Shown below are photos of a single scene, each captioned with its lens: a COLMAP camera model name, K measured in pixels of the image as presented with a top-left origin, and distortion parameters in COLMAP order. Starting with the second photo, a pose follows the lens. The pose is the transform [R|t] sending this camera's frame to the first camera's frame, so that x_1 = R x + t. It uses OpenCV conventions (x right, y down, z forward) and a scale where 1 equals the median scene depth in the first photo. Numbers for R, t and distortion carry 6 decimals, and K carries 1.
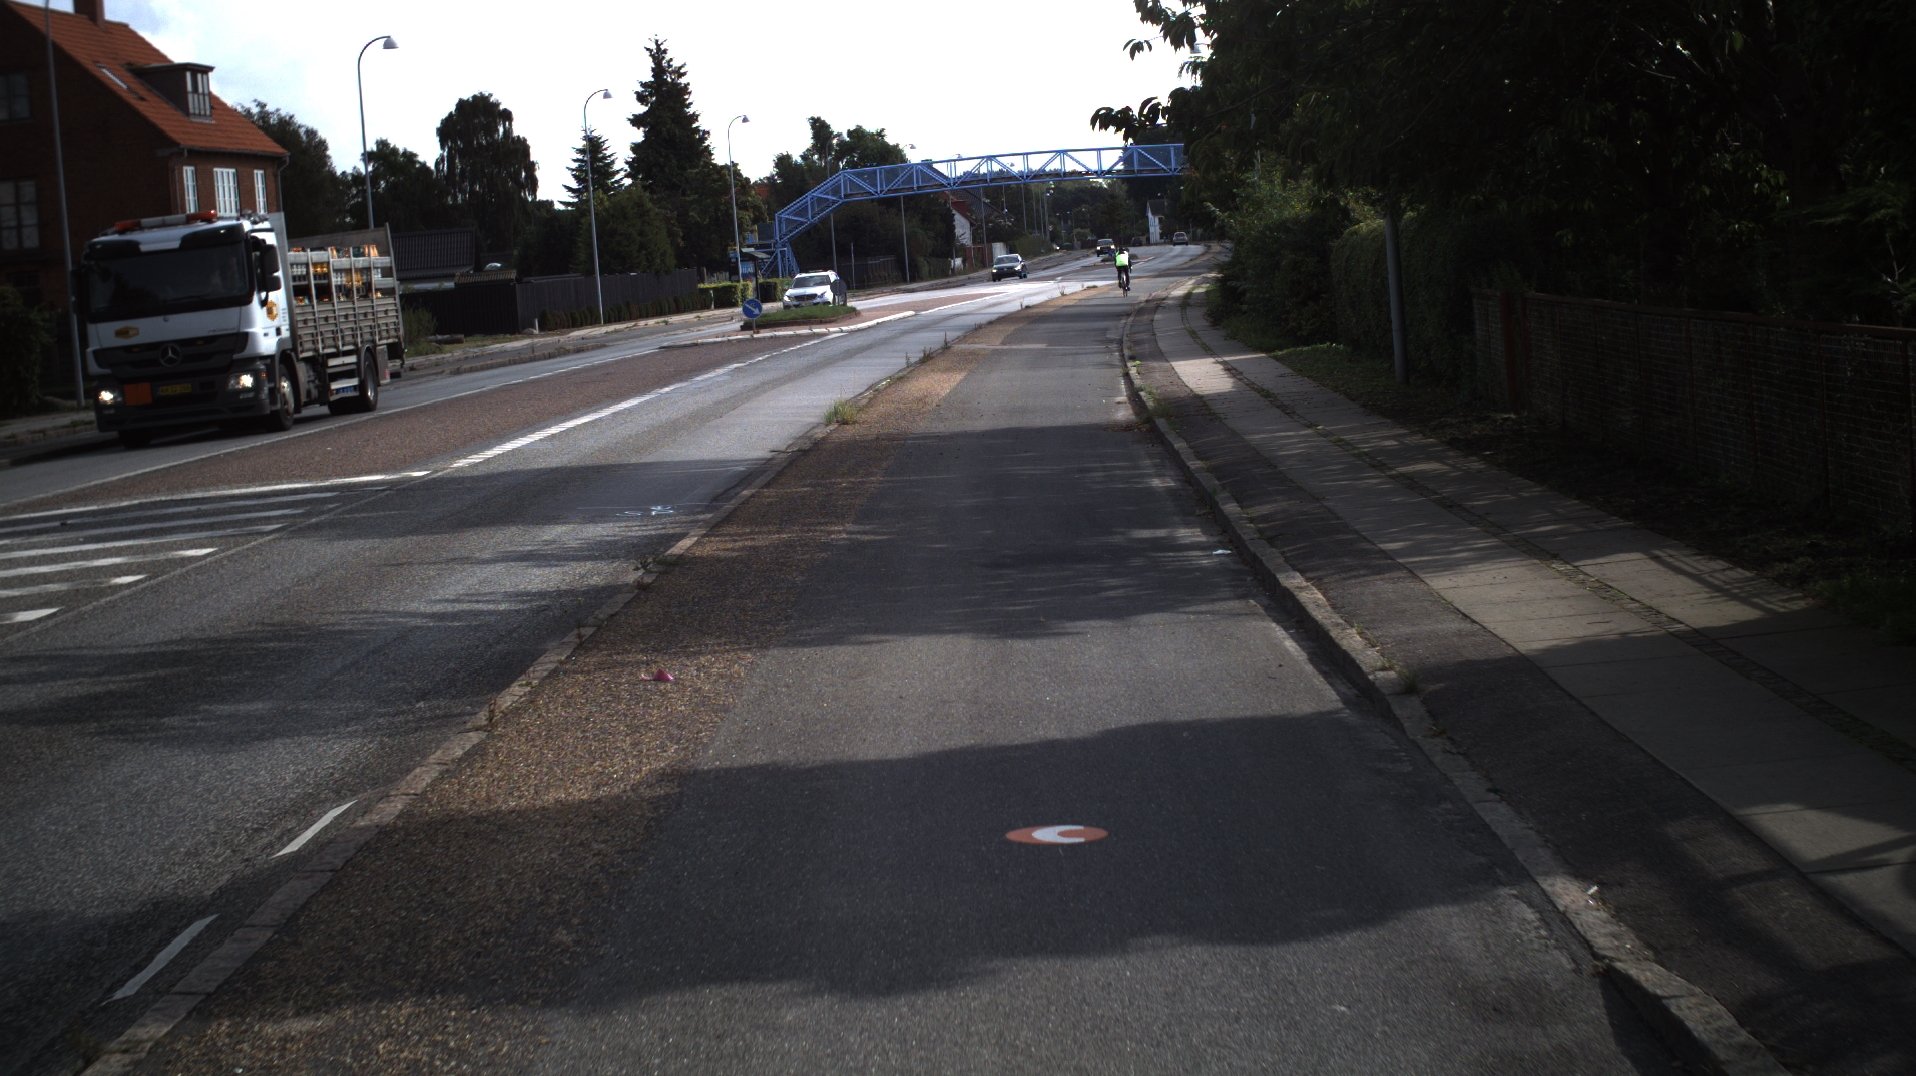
lens RADIAL K [[3505.6, 0, 958.0], [0, 3505.6, 538.0], [0, 0, 1]] dist [-0.309816, 0.226430]
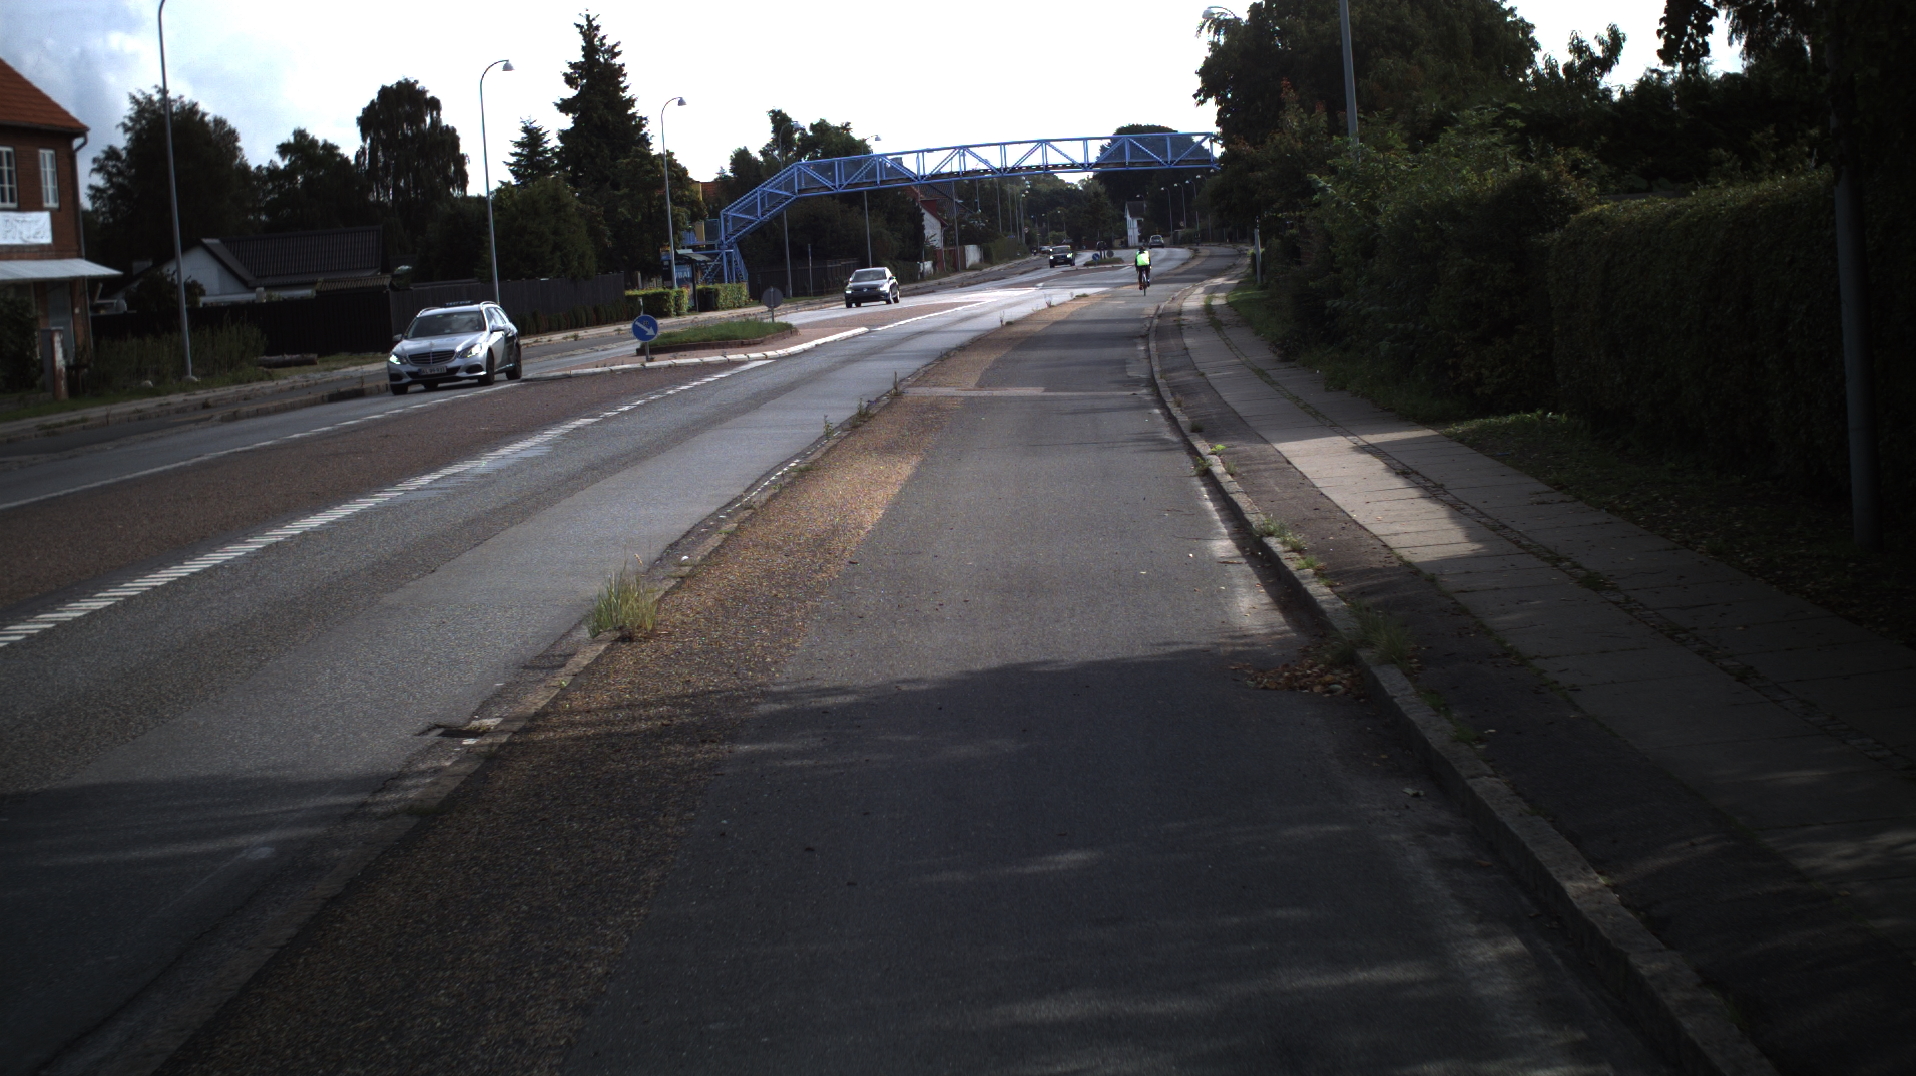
lens RADIAL K [[3505.6, 0, 958.0], [0, 3505.6, 538.0], [0, 0, 1]] dist [-0.309816, 0.226430]
pose [[0.999965, 0.002634, 0.007993, 0.001323], [-0.002626, 0.999996, -0.000943, -0.010620], [-0.007995, 0.000922, 0.999968, 0.132346]]
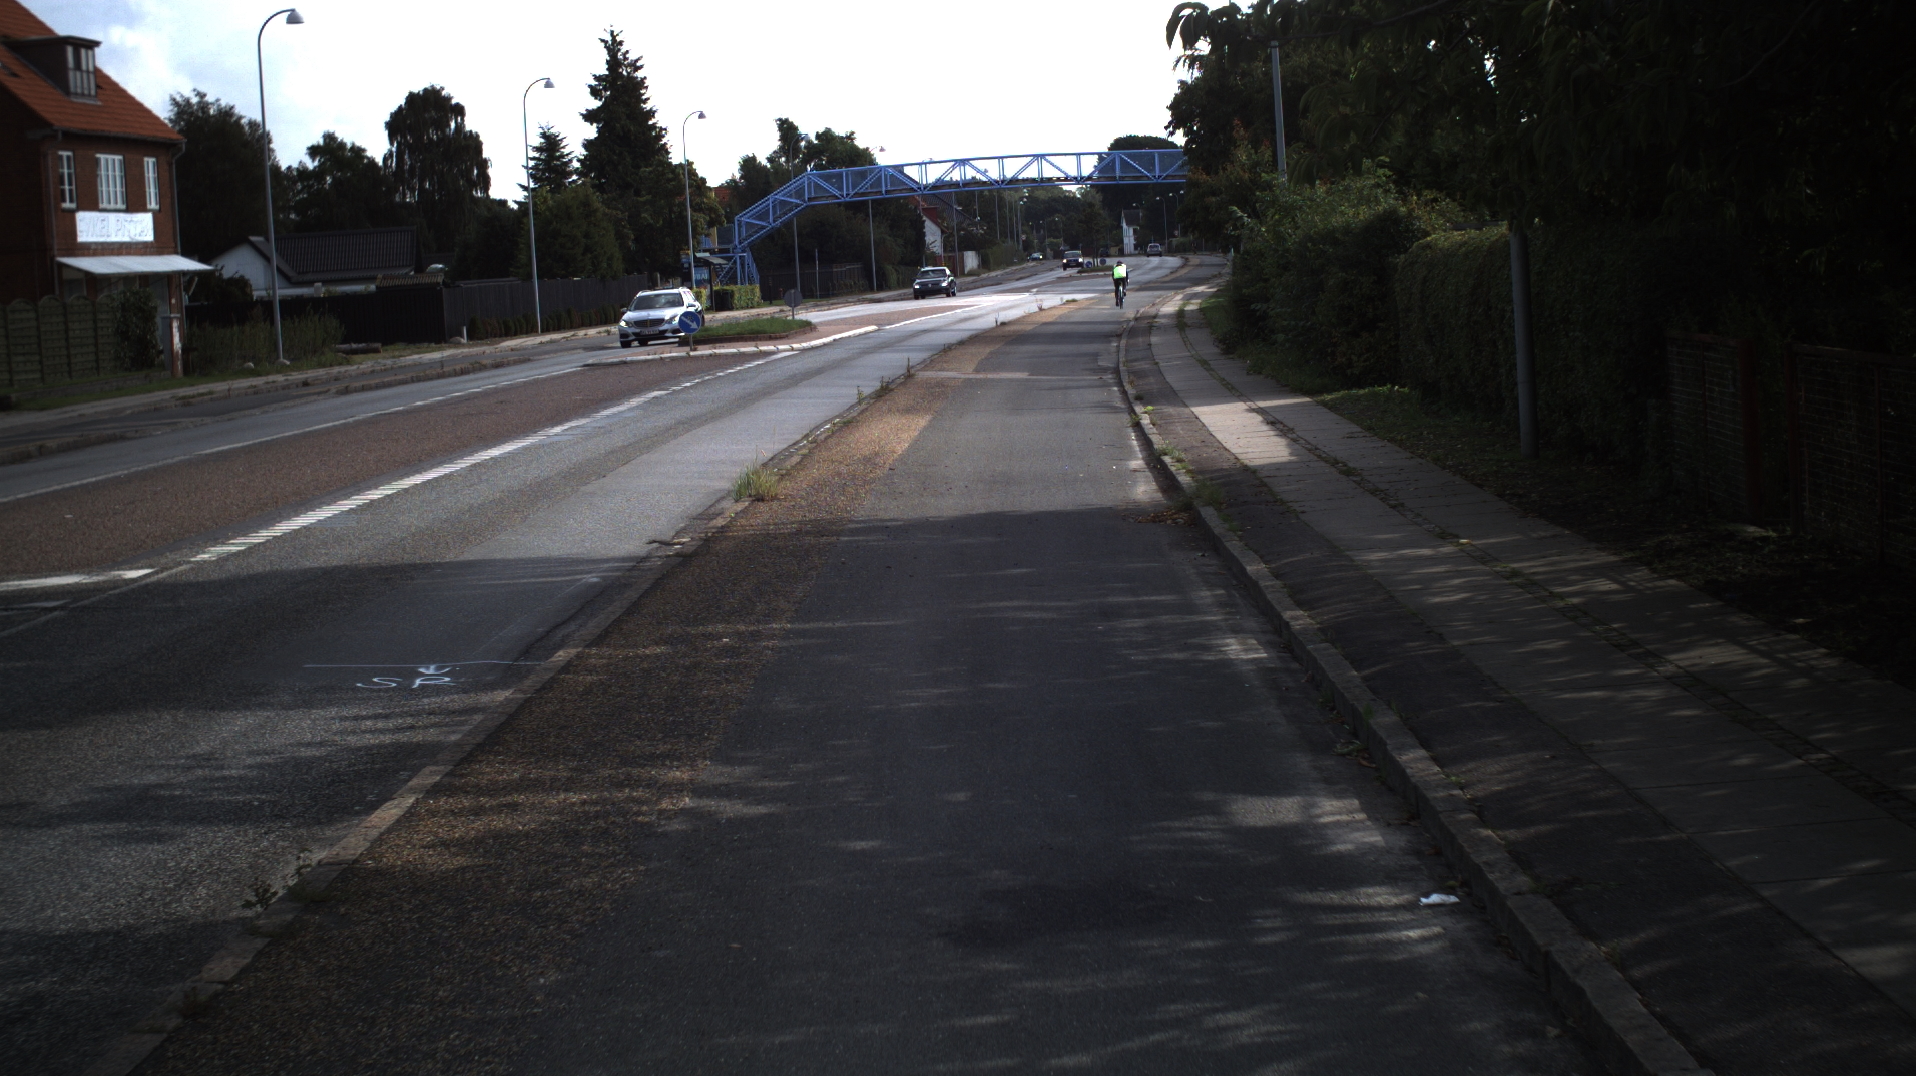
lens RADIAL K [[3505.6, 0, 958.0], [0, 3505.6, 538.0], [0, 0, 1]] dist [-0.309816, 0.226430]
pose [[0.999828, 0.015861, 0.009569, 0.000394], [-0.015839, 0.999872, -0.002390, -0.005610], [-0.009605, 0.002238, 0.999951, 0.066134]]
